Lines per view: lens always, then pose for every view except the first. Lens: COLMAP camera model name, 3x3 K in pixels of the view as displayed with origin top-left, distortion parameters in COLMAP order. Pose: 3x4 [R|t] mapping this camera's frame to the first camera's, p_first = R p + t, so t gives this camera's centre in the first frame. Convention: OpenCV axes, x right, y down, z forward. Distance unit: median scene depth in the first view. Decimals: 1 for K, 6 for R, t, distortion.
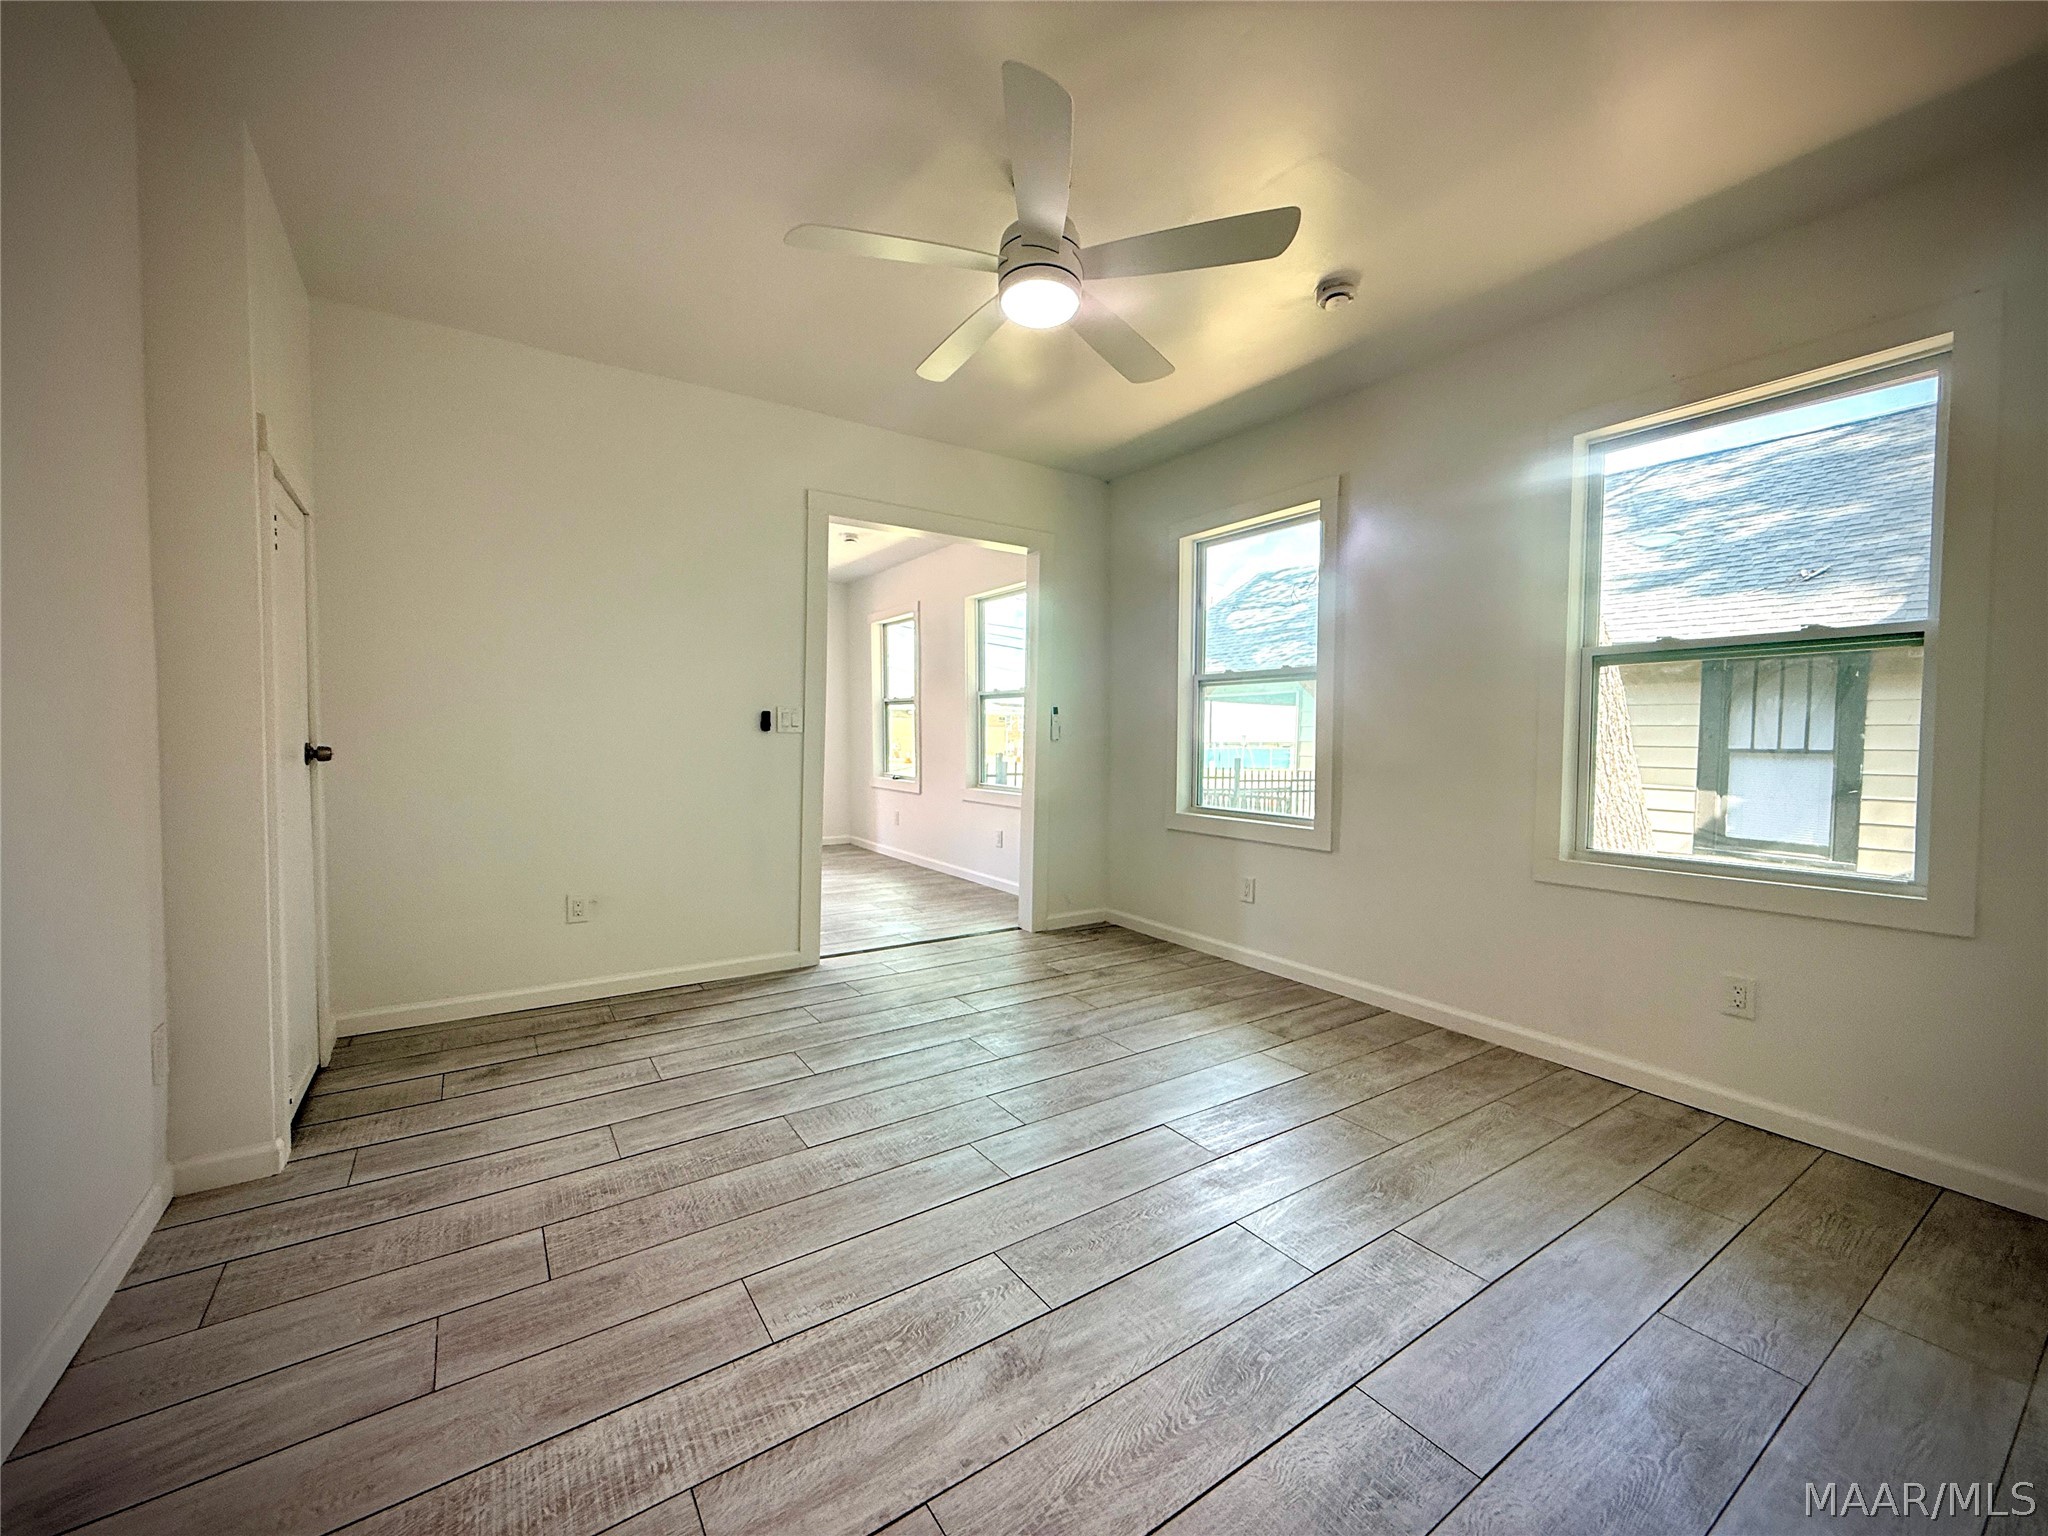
lens RADIAL K [[810.6, 0, 1017.4], [0, 810.6, 766.0], [0, 0, 1]] dist [-0.000228, 0.000122]
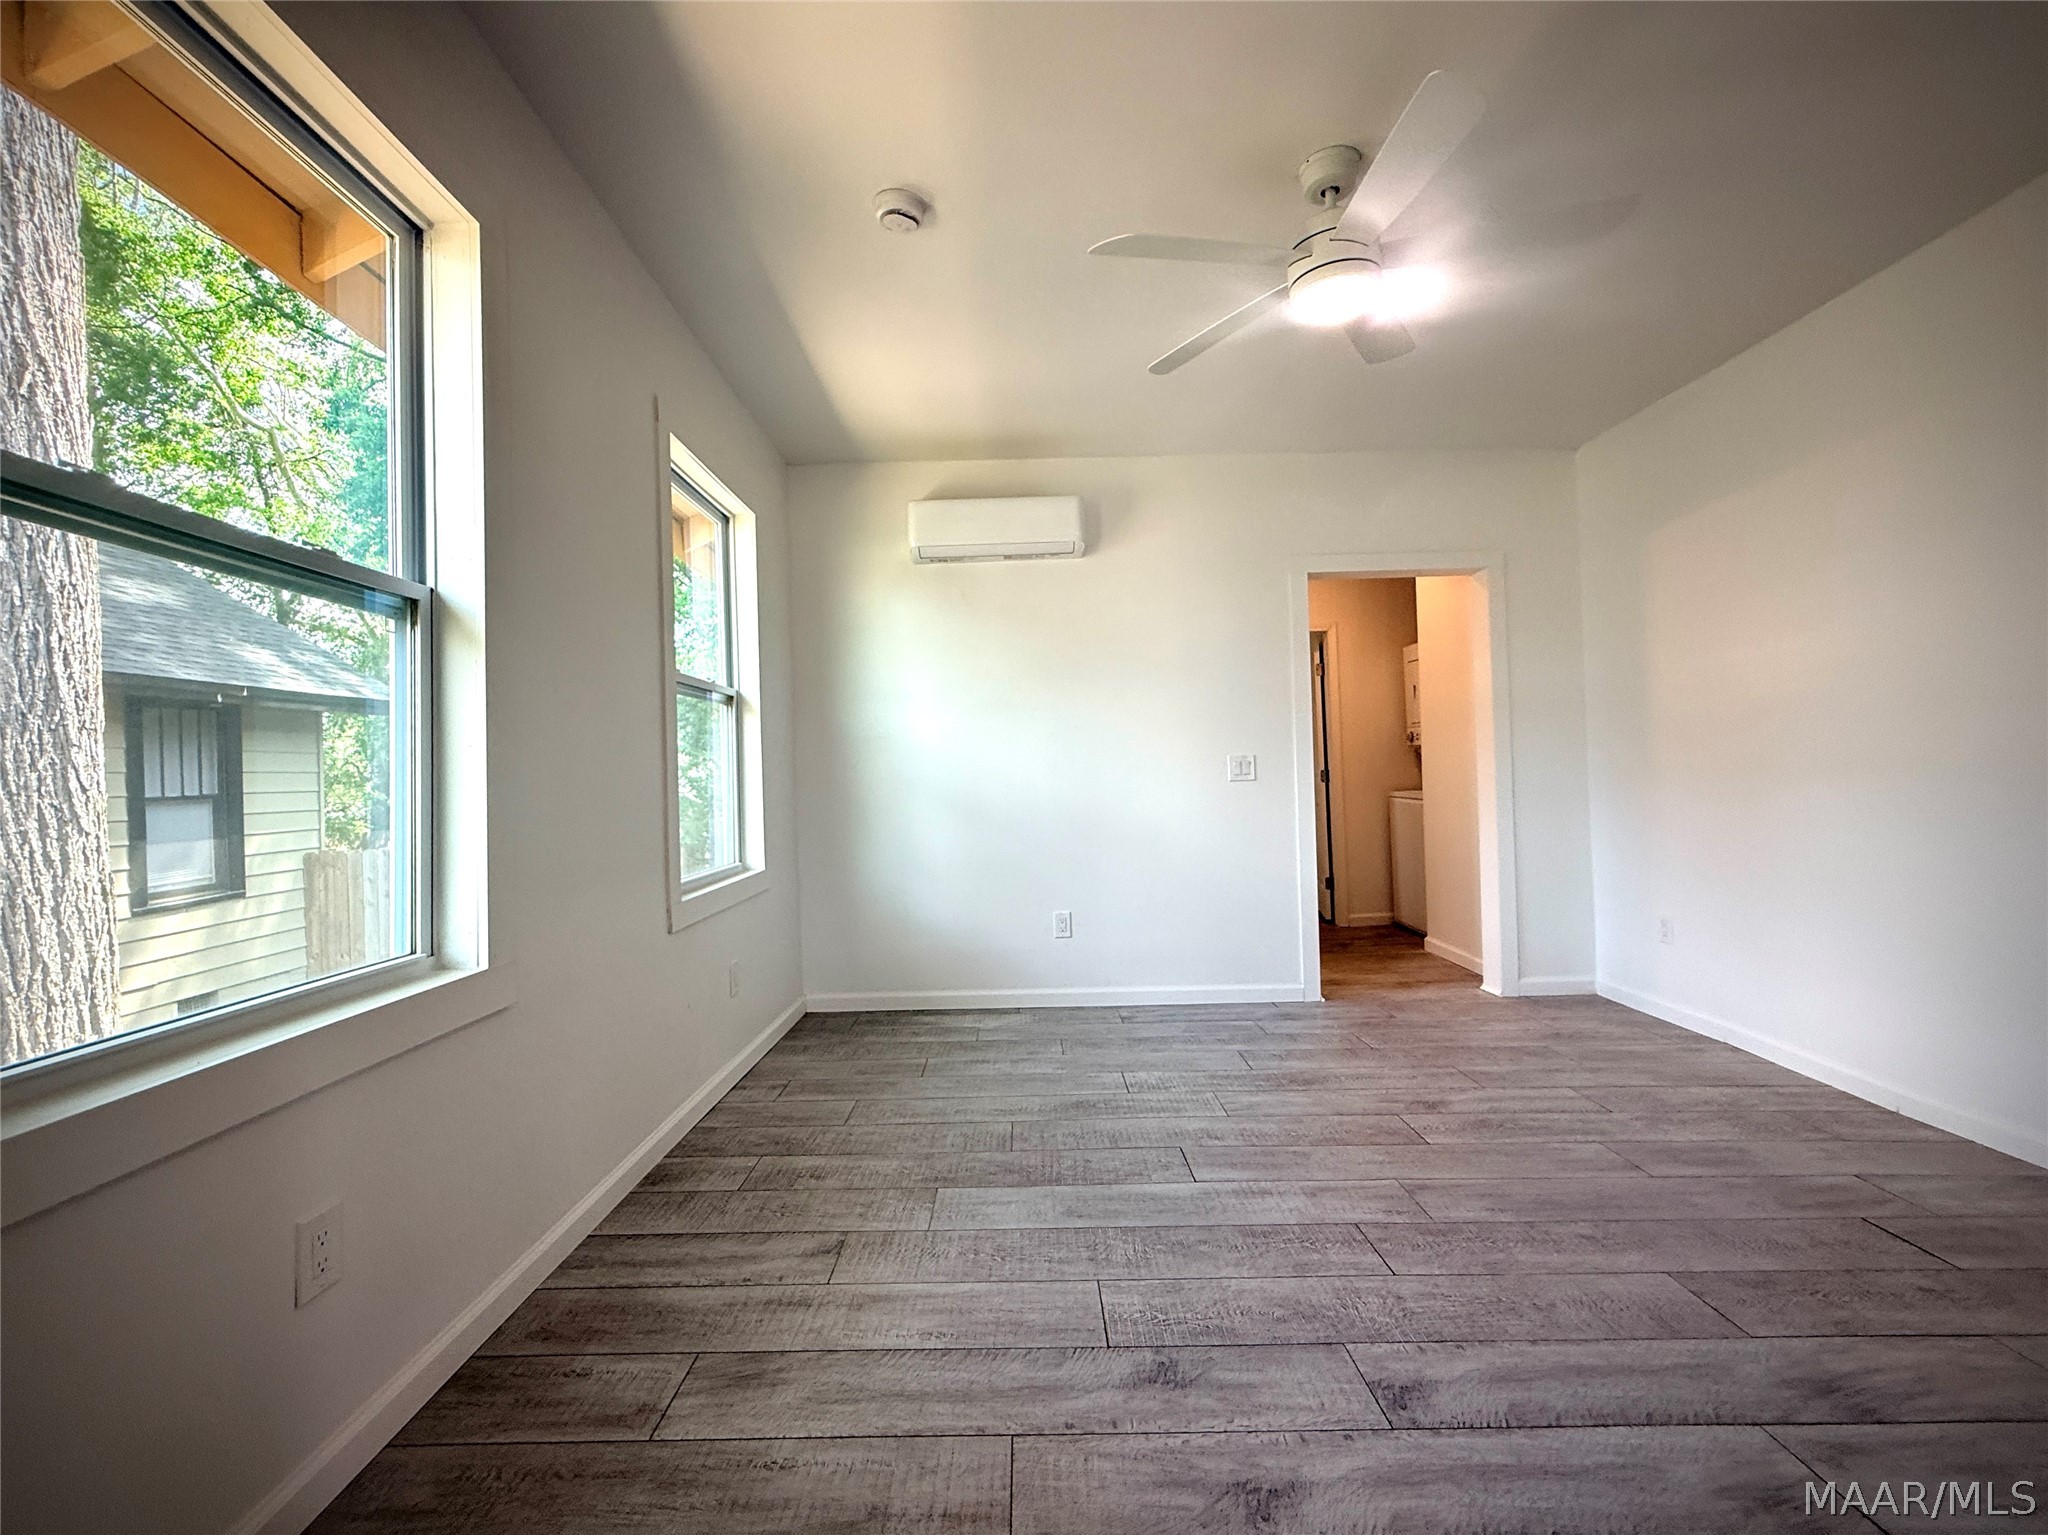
lens RADIAL K [[815.1, 0, 1020.2], [0, 815.1, 766.3], [0, 0, 1]] dist [0.000422, -0.000091]
pose [[-0.818218, 0.017005, 0.574656, -0.152728], [0.032451, 0.999335, 0.016633, -0.038138], [-0.573991, 0.032257, -0.818226, 1.453981]]
